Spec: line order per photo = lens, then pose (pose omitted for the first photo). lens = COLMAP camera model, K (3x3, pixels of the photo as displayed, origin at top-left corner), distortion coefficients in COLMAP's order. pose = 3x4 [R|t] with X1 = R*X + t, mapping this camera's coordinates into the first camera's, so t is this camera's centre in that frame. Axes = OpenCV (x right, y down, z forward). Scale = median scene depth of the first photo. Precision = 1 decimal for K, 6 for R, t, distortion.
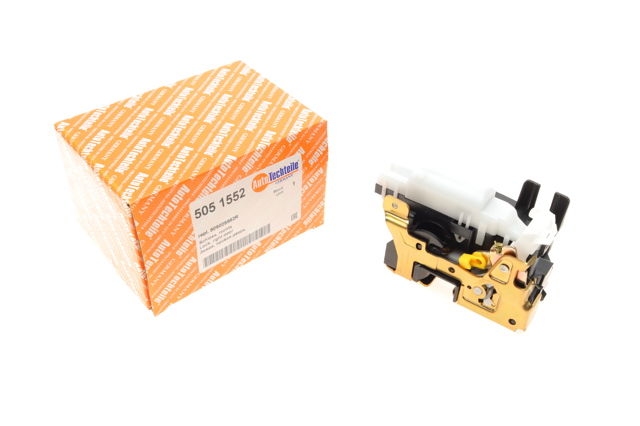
lens RADIAL K [[737.1, 0, 320.0], [0, 737.1, 213.0], [0, 0, 1]] dist [0.013378, 0.002954]
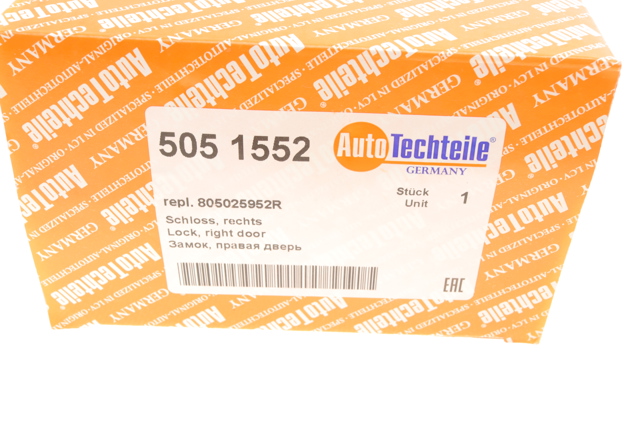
lens RADIAL K [[737.1, 0, 320.0], [0, 737.1, 213.0], [0, 0, 1]] dist [0.013378, 0.002954]
pose [[0.743669, 0.392447, -0.541241, 0.119882], [-0.435642, 0.898561, 0.052961, -0.021348], [0.507122, 0.196401, 0.839198, 0.671289]]
